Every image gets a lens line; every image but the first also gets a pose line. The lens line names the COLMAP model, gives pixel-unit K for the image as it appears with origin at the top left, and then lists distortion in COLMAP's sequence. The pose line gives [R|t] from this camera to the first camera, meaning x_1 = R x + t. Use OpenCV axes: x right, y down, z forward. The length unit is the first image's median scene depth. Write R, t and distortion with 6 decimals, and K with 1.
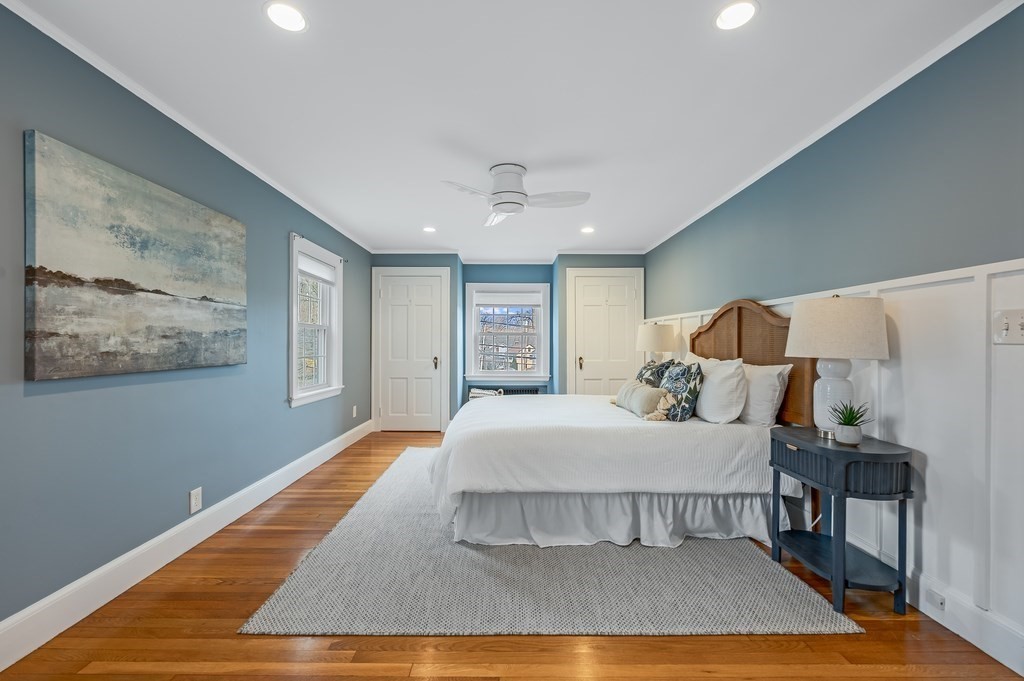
lens RADIAL K [[417.5, 0, 511.1], [0, 417.5, 345.7], [0, 0, 1]] dist [-0.003118, -0.000521]
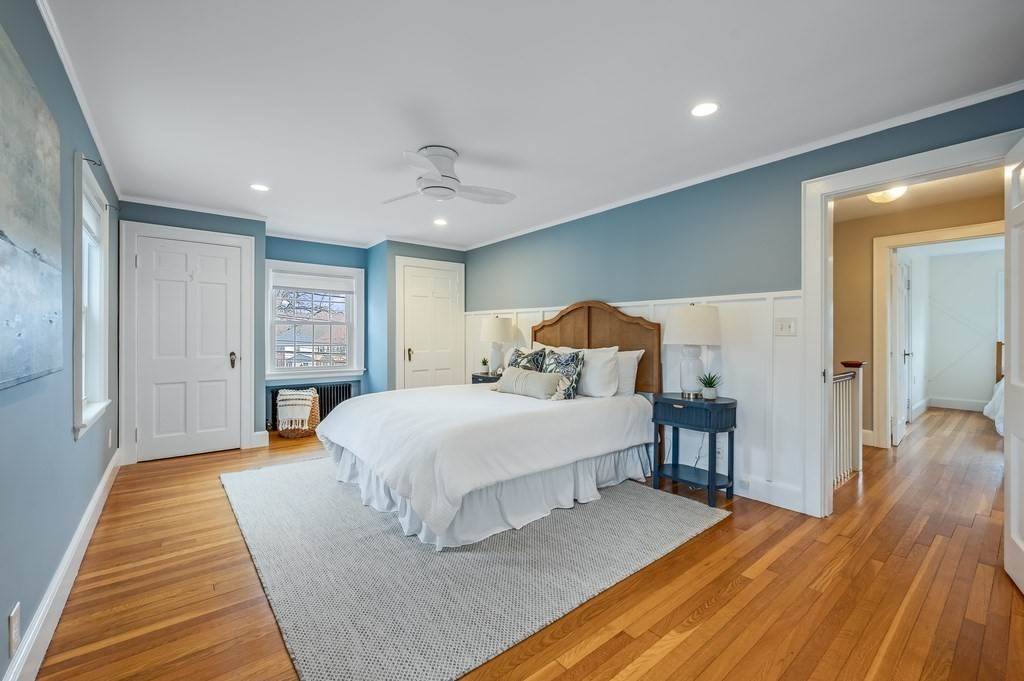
lens RADIAL K [[417.5, 0, 519.1], [0, 417.5, 337.8], [0, 0, 1]] dist [-0.003118, -0.000521]
pose [[0.779467, -0.004400, 0.626428, -0.476938], [0.002226, 0.999988, 0.004255, -0.002395], [-0.626439, -0.001923, 0.779468, 0.147876]]
